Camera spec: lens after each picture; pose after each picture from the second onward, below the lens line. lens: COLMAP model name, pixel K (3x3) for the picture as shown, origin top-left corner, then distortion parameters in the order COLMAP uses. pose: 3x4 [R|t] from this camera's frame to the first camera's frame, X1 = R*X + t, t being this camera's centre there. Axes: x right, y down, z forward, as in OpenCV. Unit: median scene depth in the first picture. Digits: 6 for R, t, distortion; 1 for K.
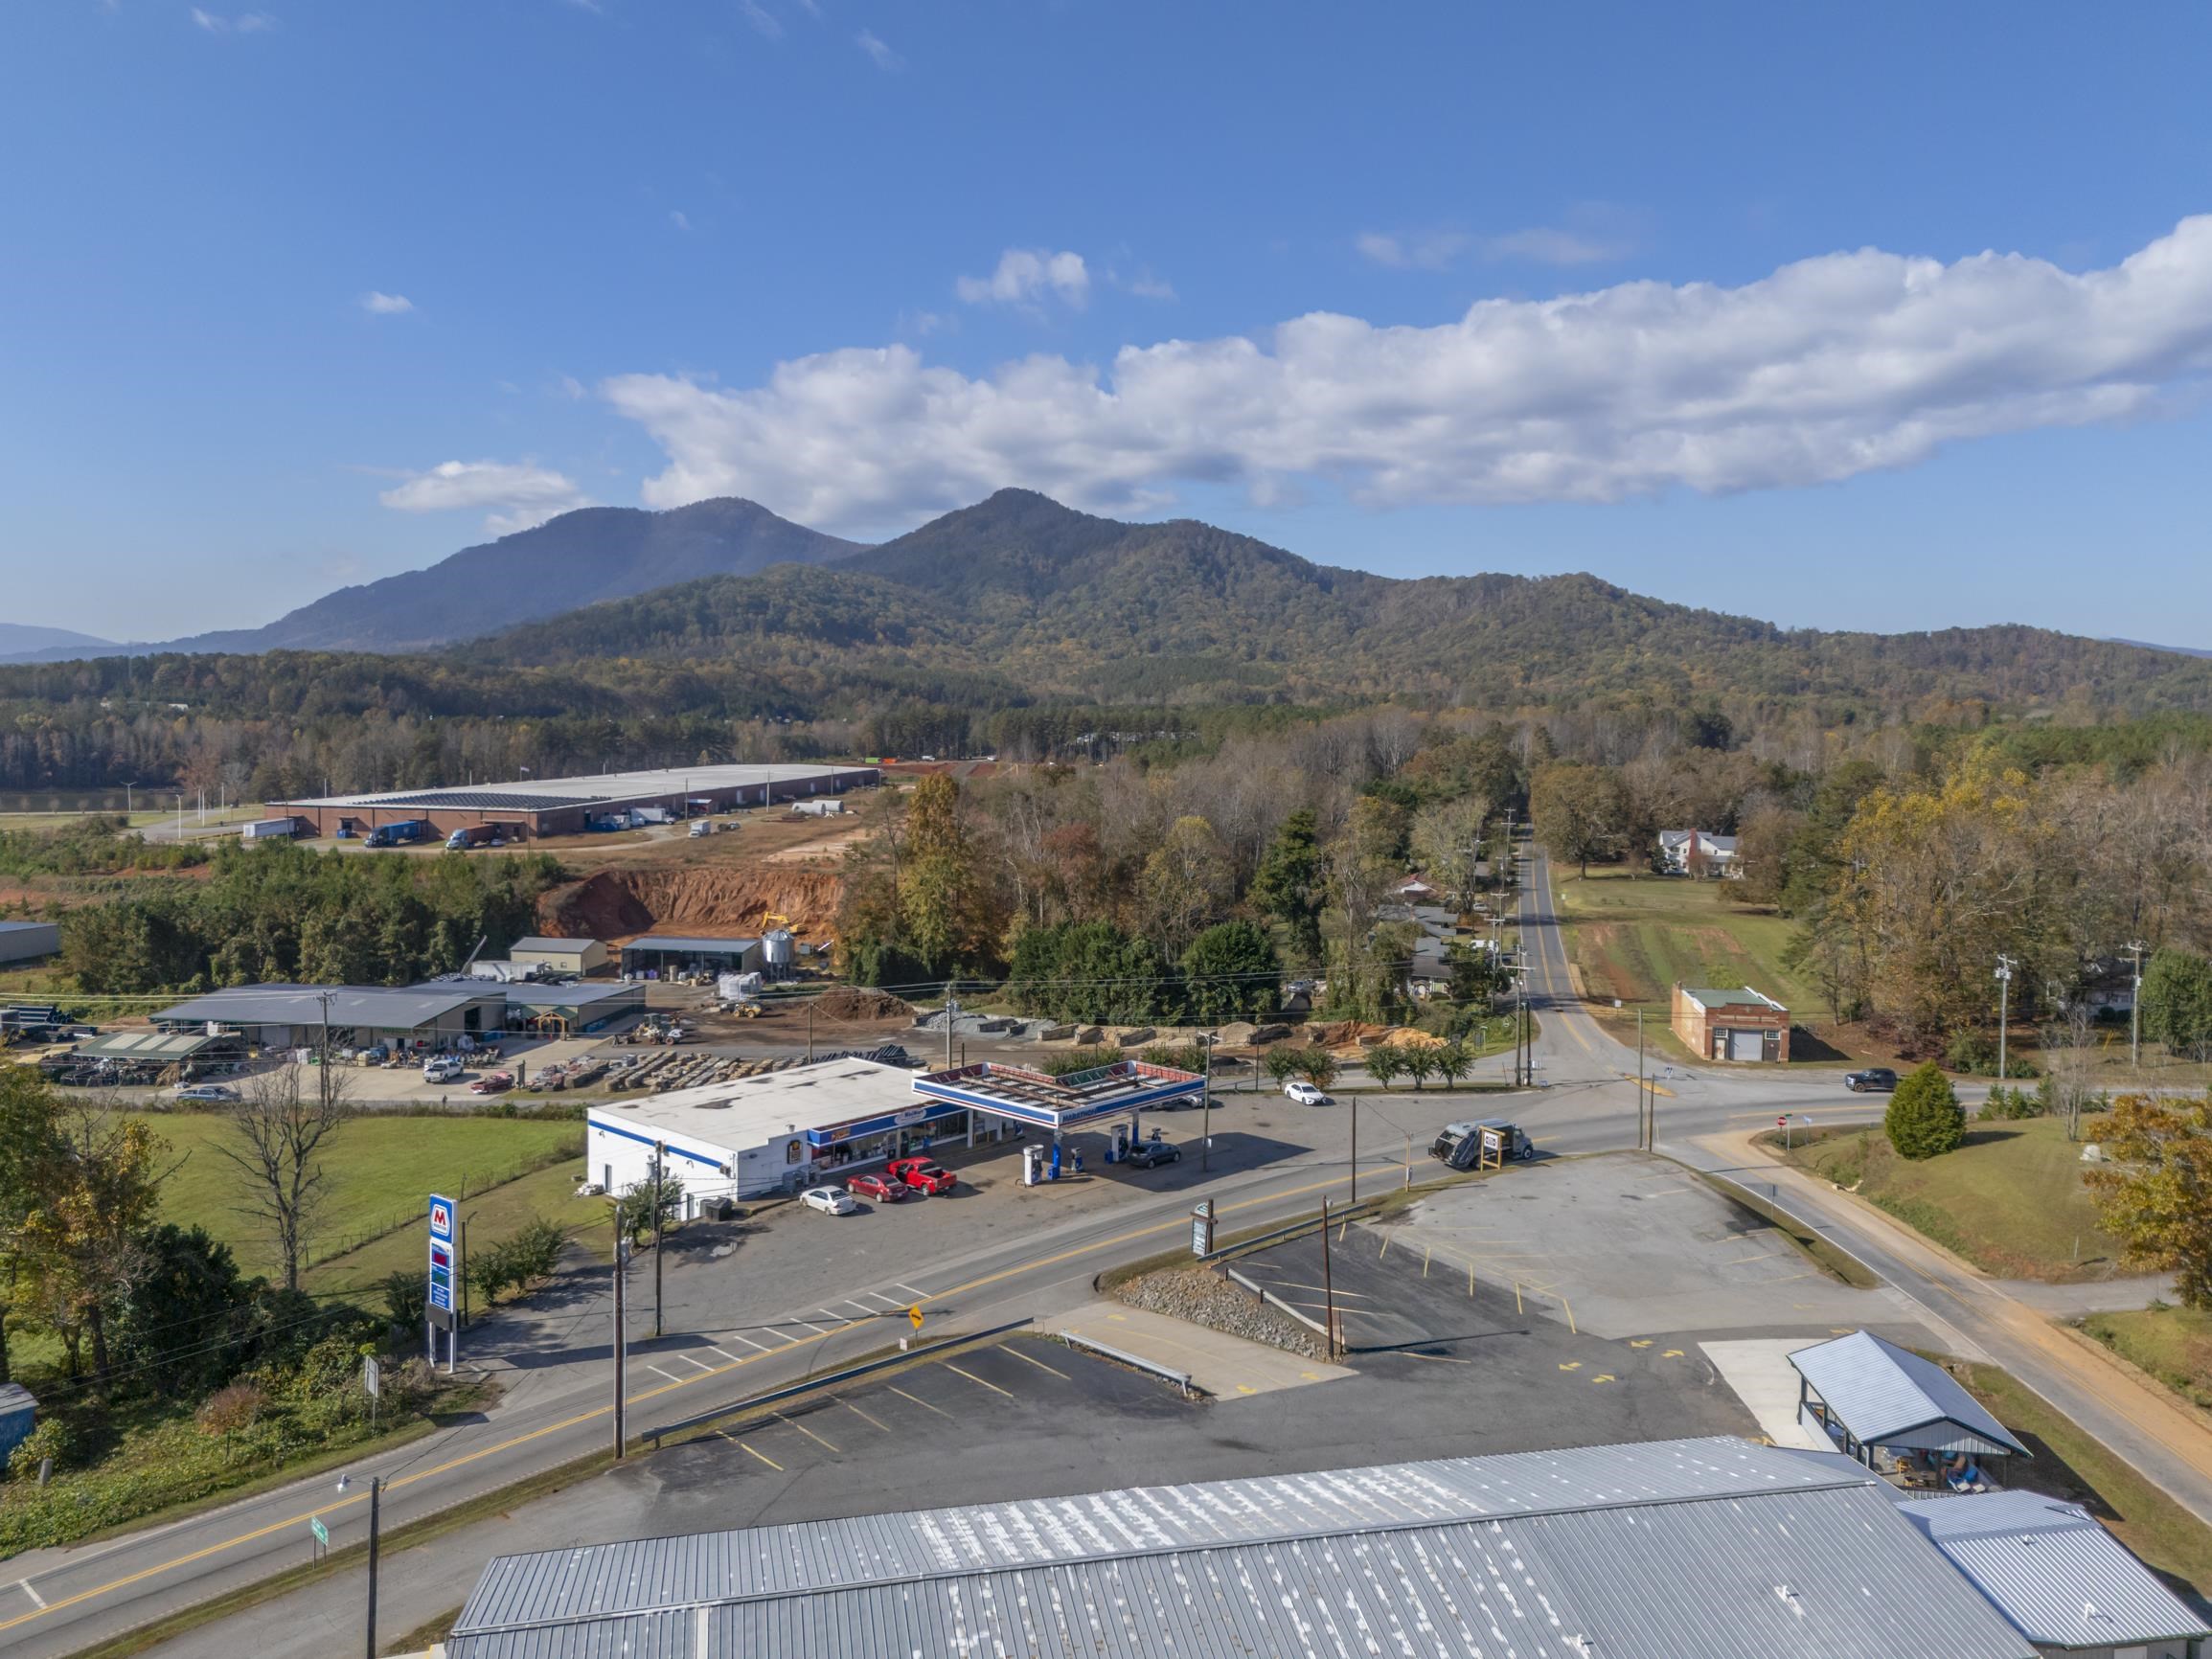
lens RADIAL K [[1623.5, 0, 1102.9], [0, 1623.5, 812.0], [0, 0, 1]] dist [0.087875, -0.060430]
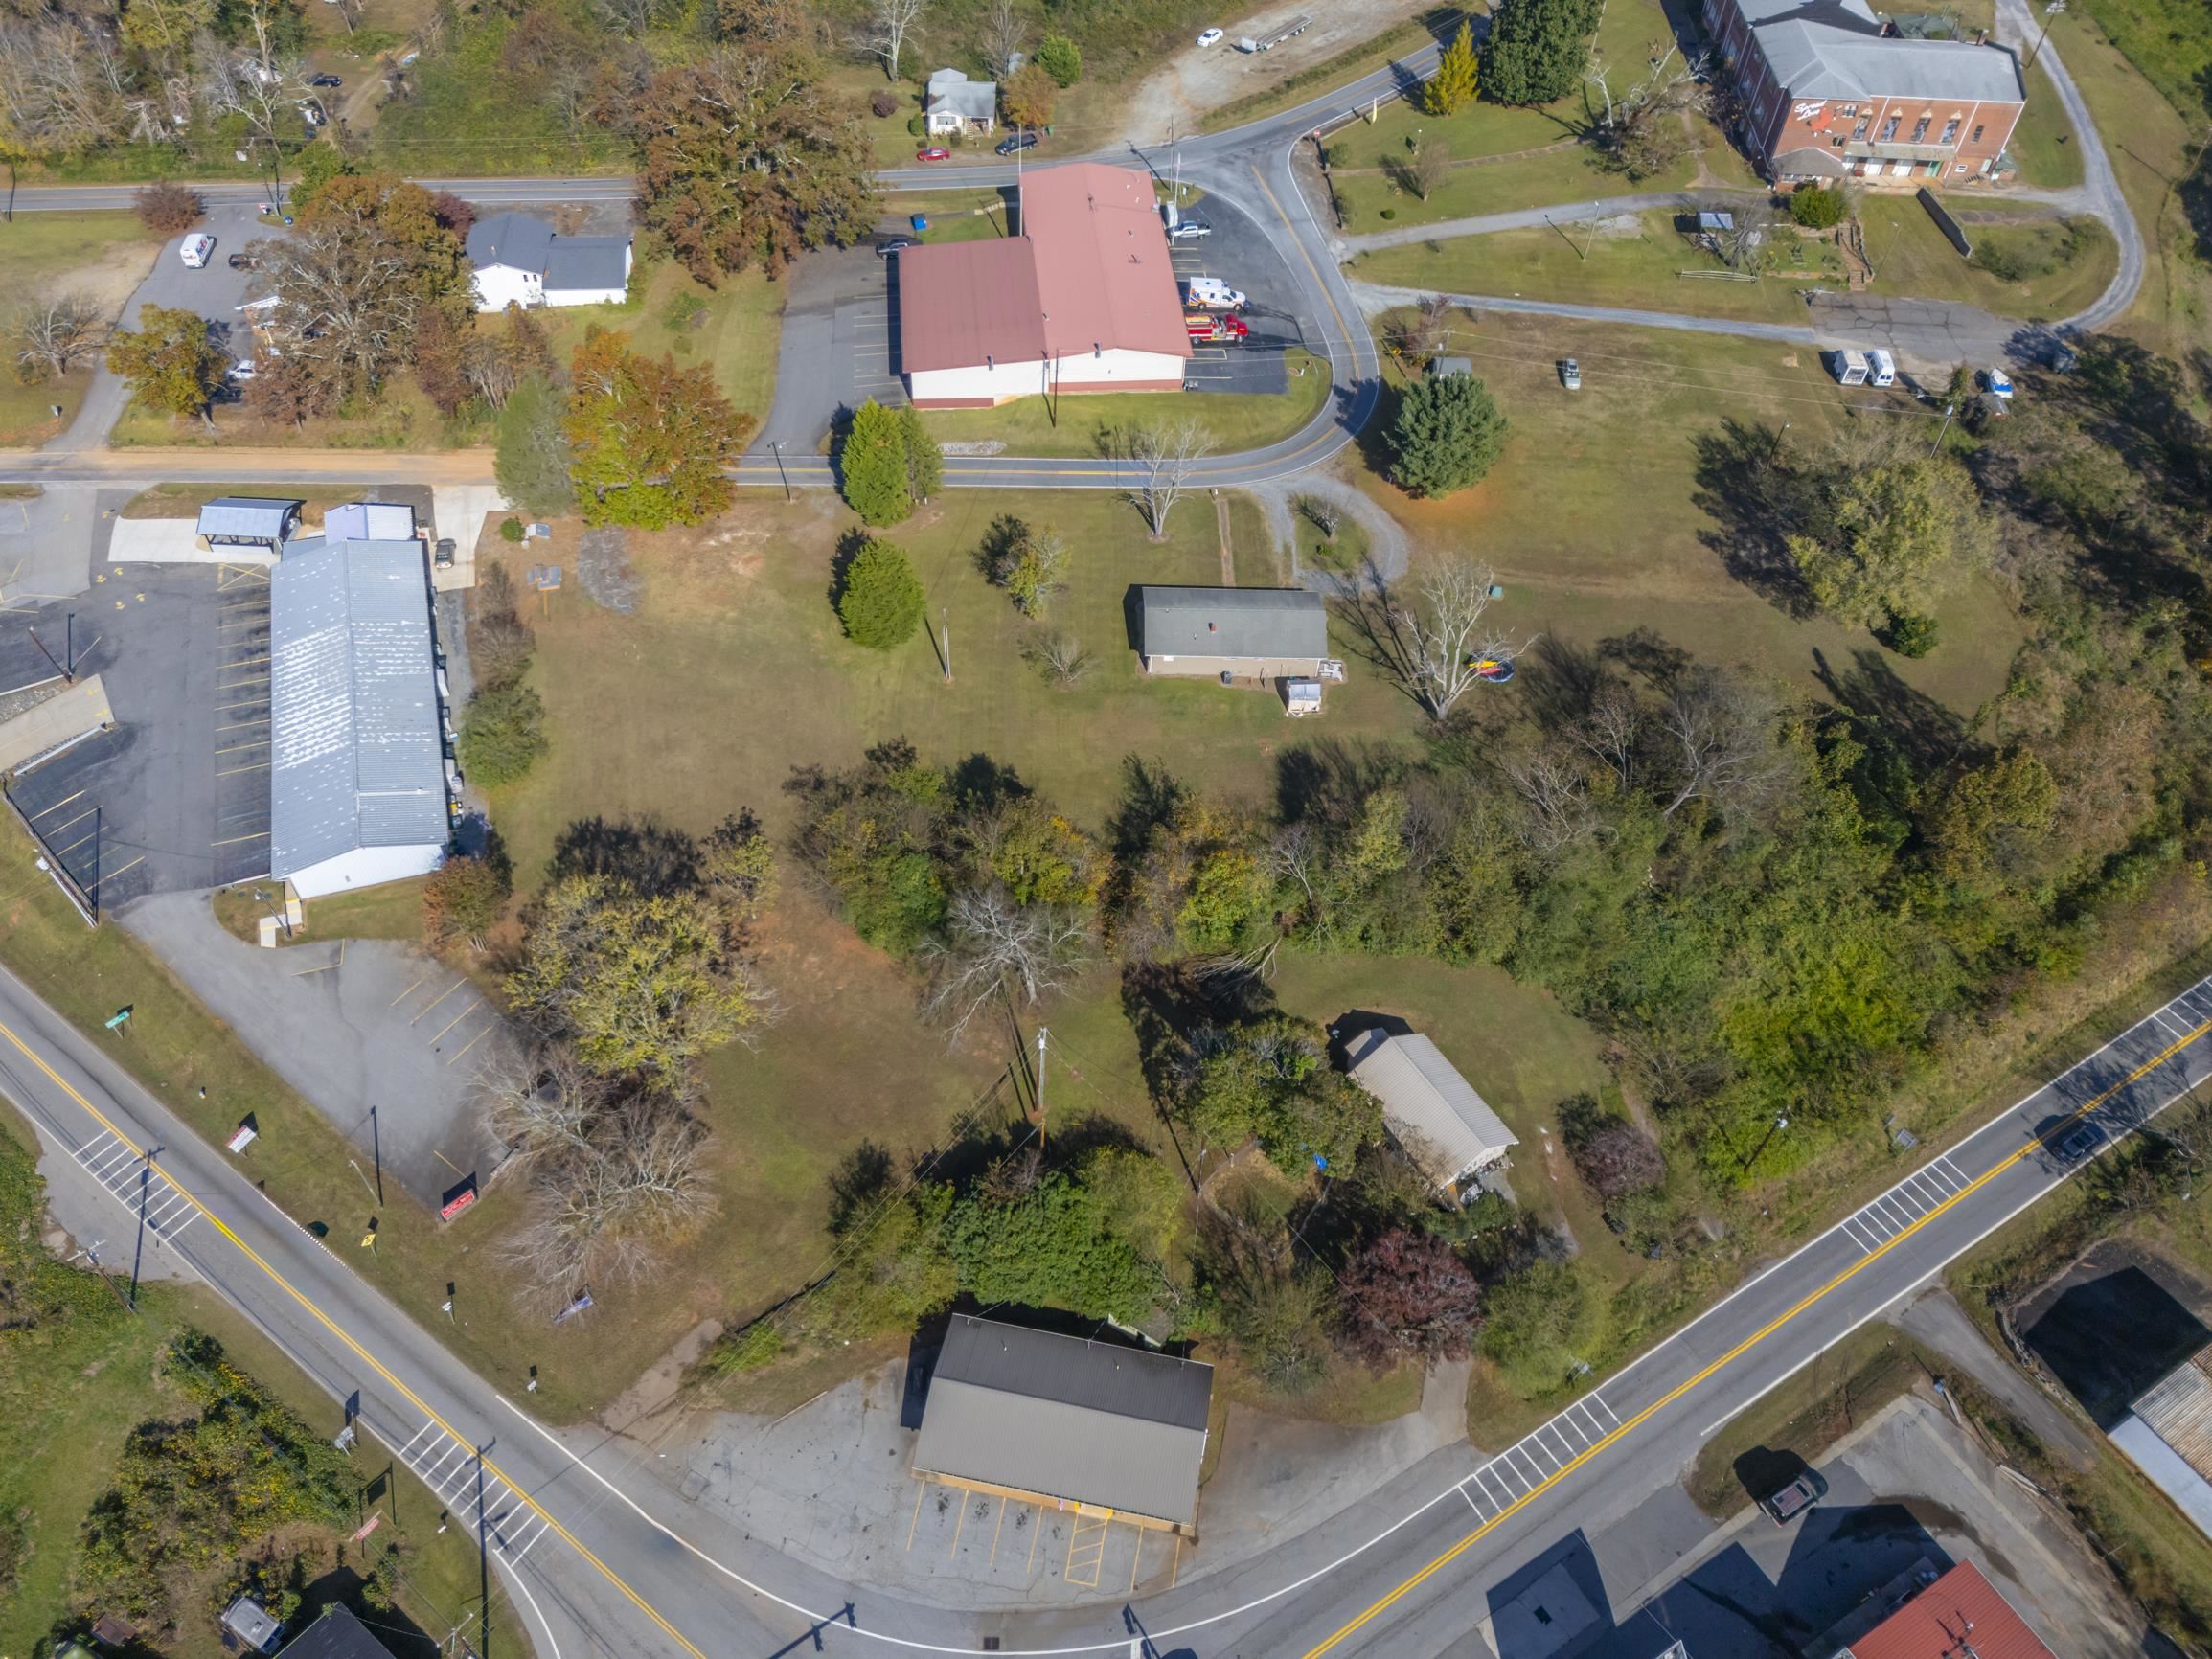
lens RADIAL K [[1623.5, 0, 1106.4], [0, 1623.5, 817.4], [0, 0, 1]] dist [0.087875, -0.060430]
pose [[-0.080369, -0.759828, 0.645137, -0.588854], [0.018425, 0.645988, 0.763125, -0.460810], [-0.996595, 0.073218, -0.037917, -0.081157]]
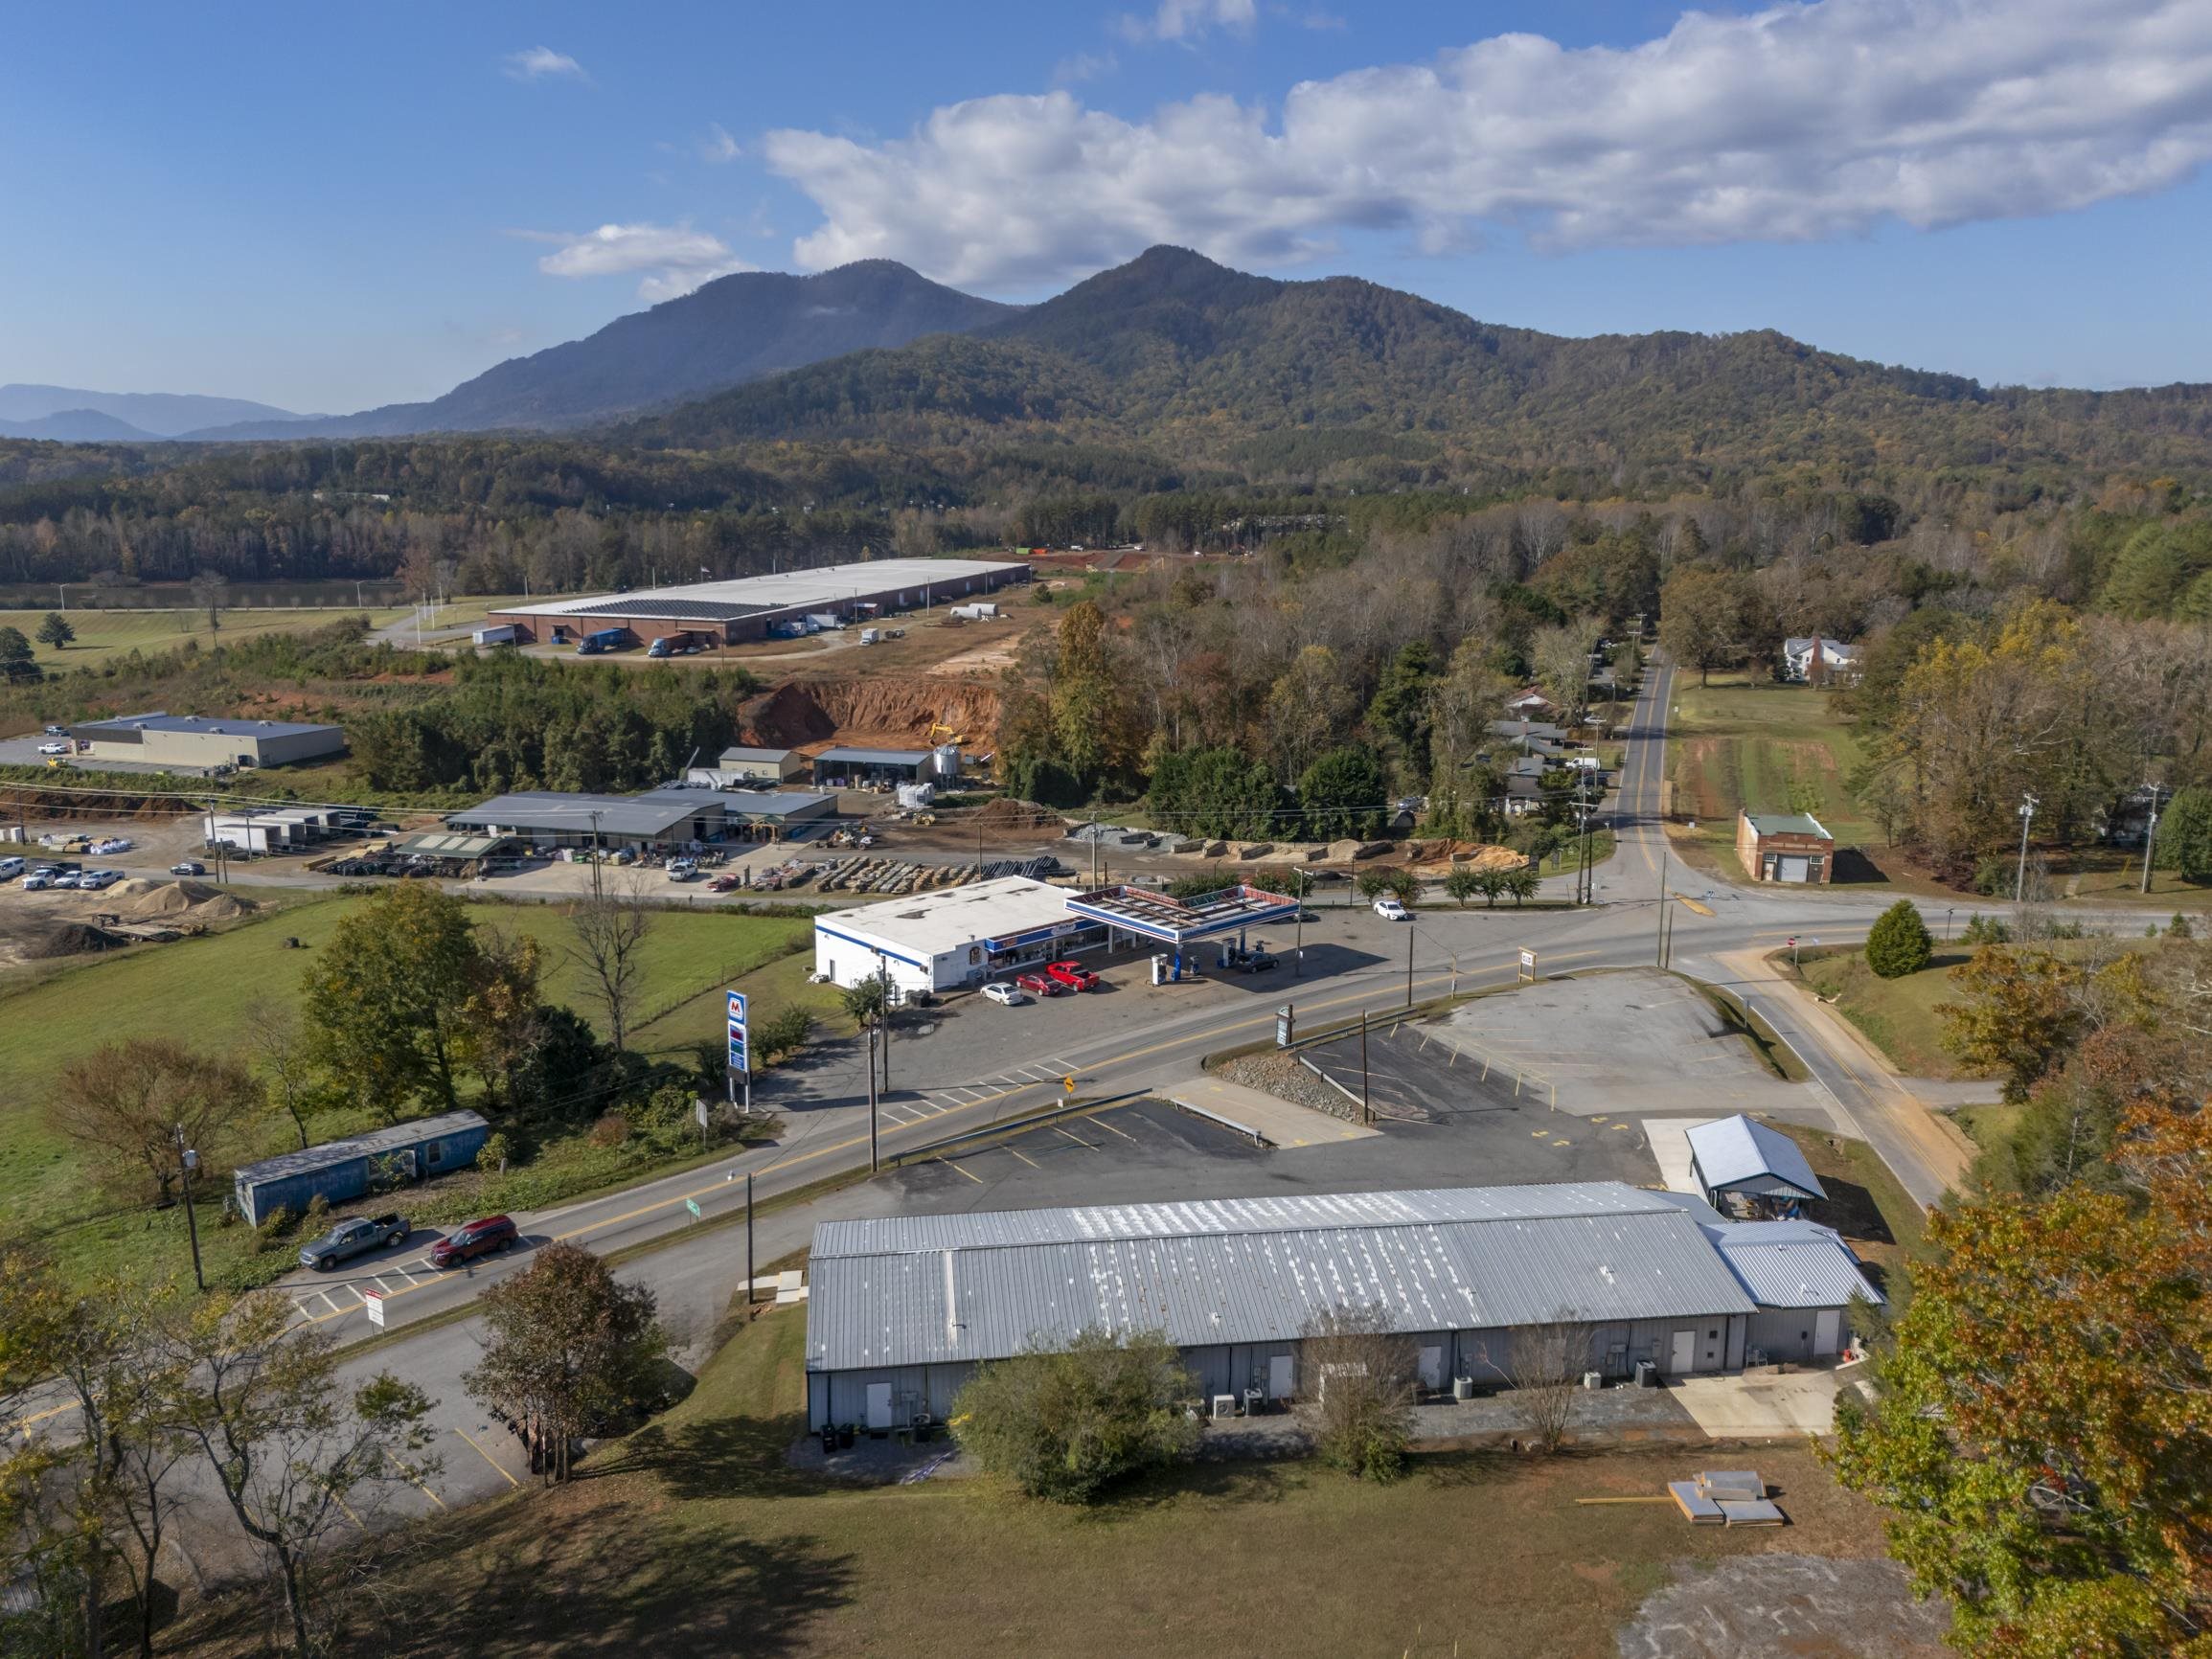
lens RADIAL K [[1623.5, 0, 1108.7], [0, 1623.5, 825.2], [0, 0, 1]] dist [0.087875, -0.060430]
pose [[0.996088, 0.013244, -0.087368, 0.016148], [-0.000156, 0.988966, 0.148141, -0.049883], [0.088366, -0.147547, 0.985100, -0.141130]]
